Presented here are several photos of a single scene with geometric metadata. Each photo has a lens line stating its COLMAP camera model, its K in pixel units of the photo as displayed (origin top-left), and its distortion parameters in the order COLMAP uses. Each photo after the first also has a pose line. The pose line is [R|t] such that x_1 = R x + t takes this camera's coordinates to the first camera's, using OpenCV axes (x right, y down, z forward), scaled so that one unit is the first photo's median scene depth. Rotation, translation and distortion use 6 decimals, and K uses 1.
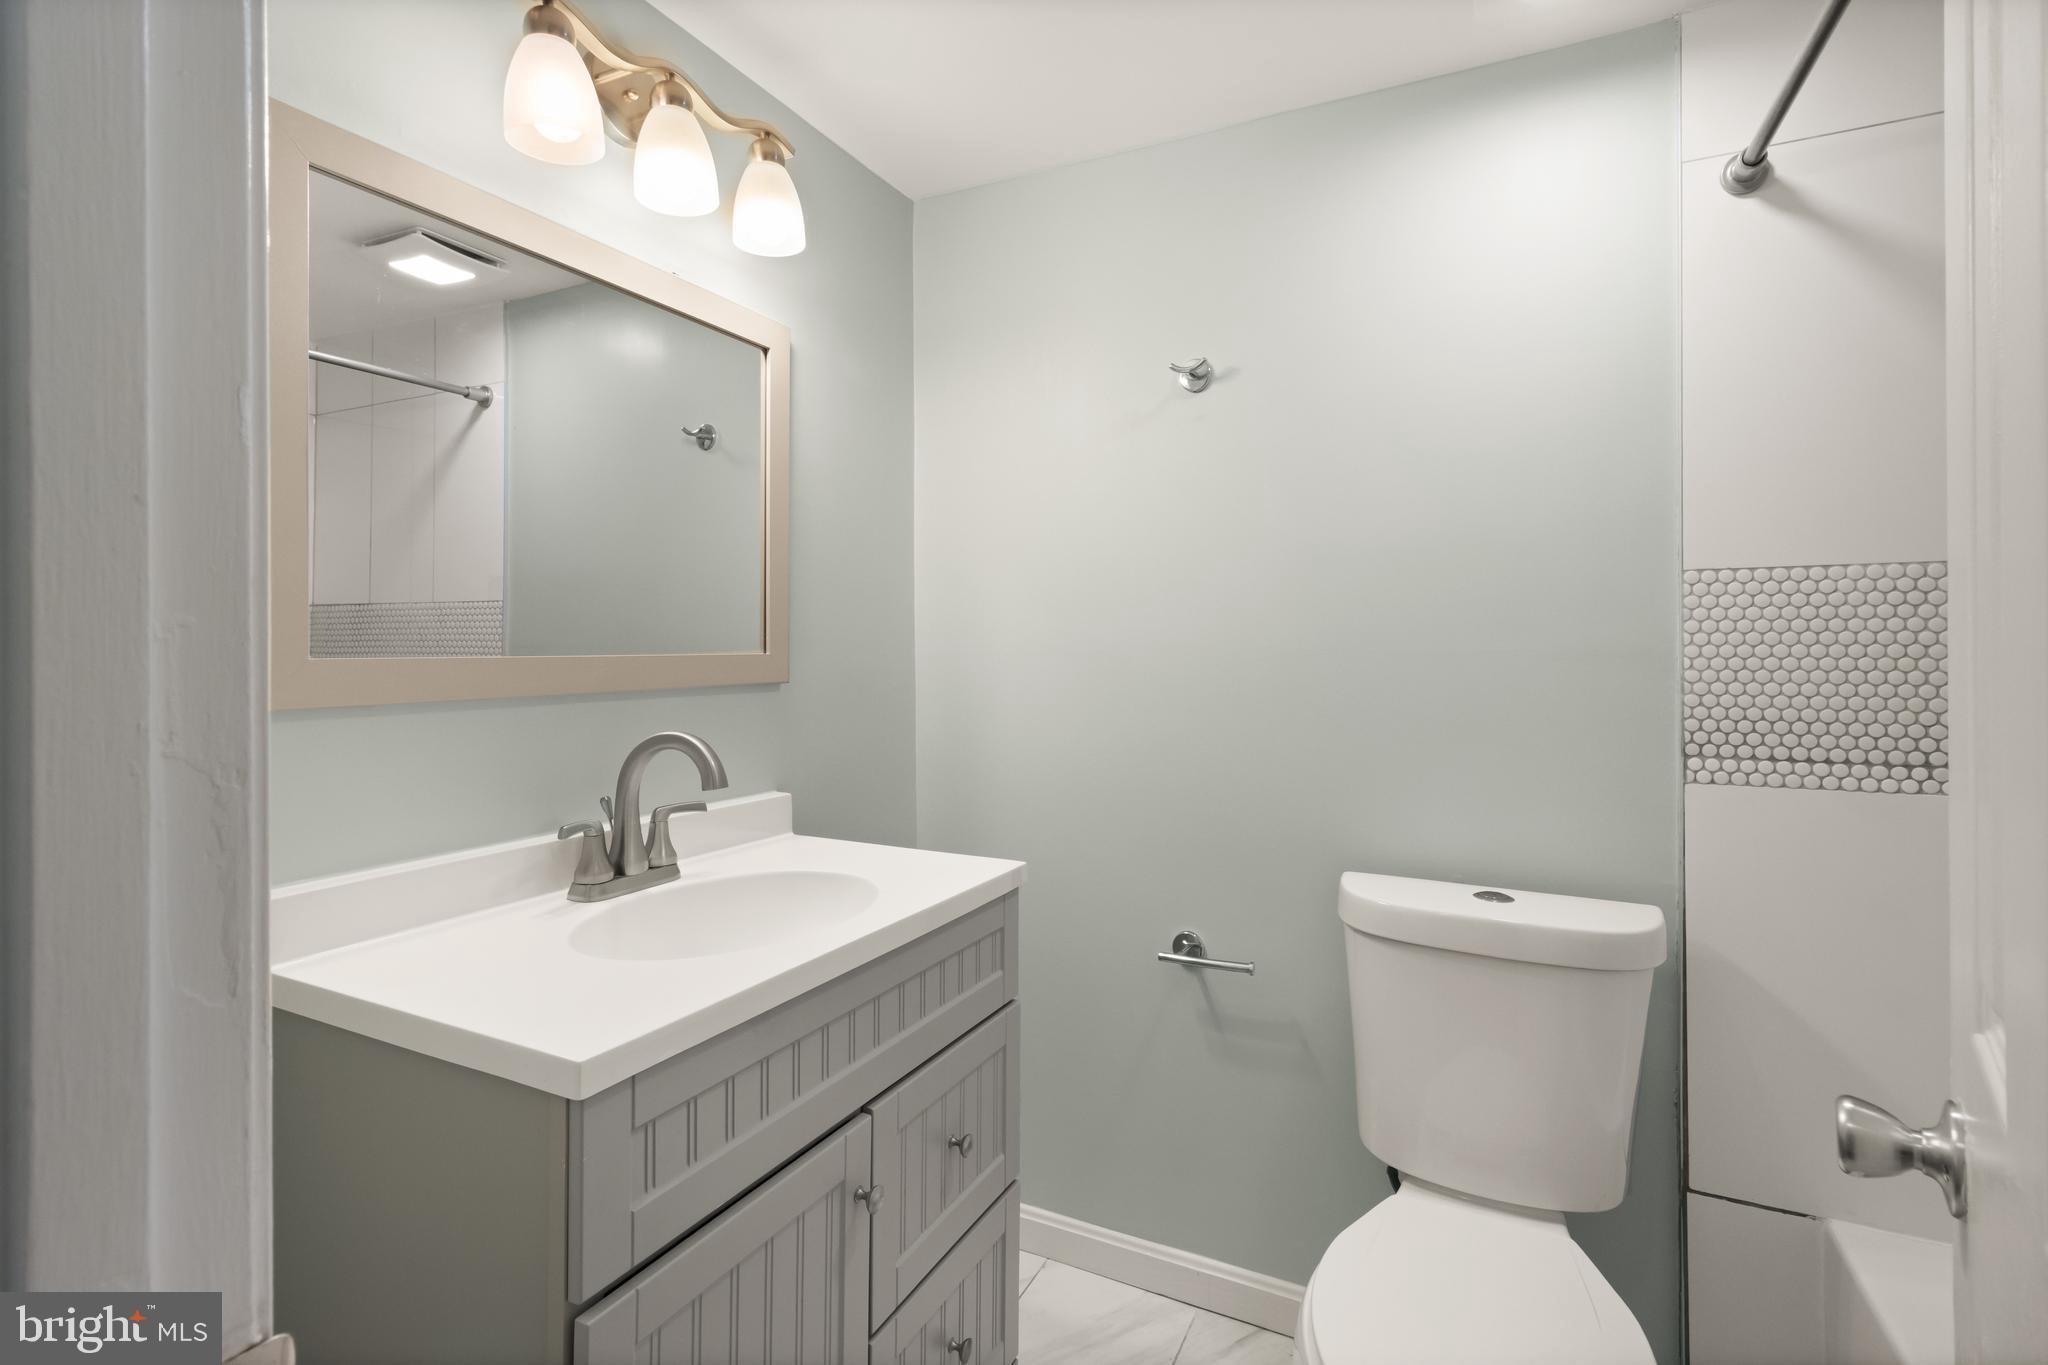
lens RADIAL K [[959.9, 0, 1041.0], [0, 959.9, 652.5], [0, 0, 1]] dist [-0.001171, 0.001240]
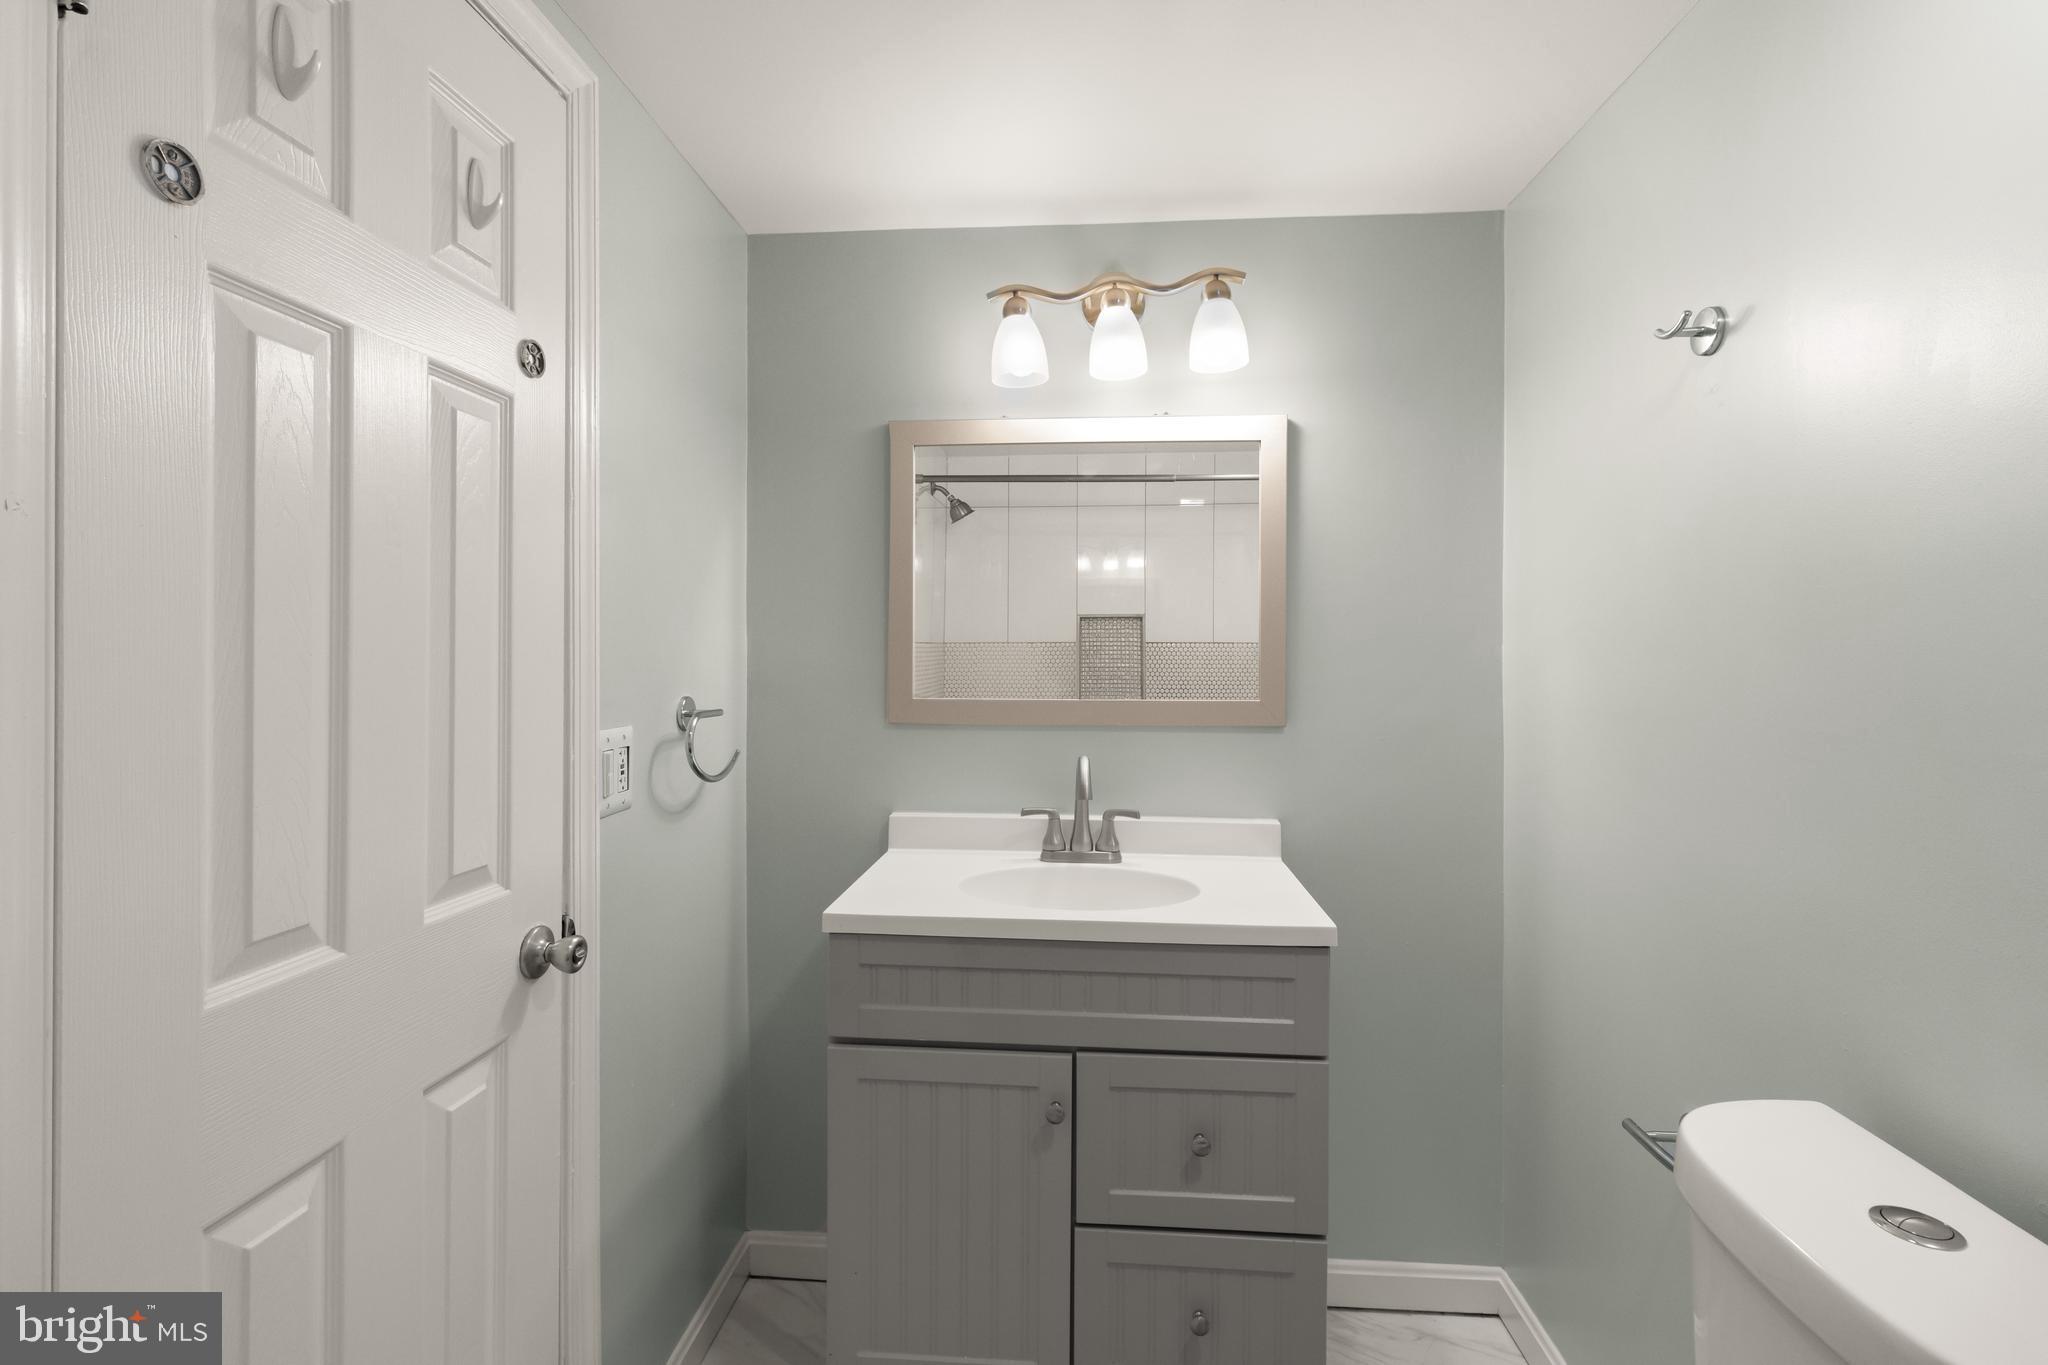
lens RADIAL K [[959.9, 0, 1030.5], [0, 959.9, 667.1], [0, 0, 1]] dist [-0.001171, 0.001240]
pose [[0.377257, 0.008716, -0.926067, 0.859396], [-0.007706, 0.999951, 0.006272, -0.056010], [0.926076, 0.004770, 0.377306, 0.366753]]
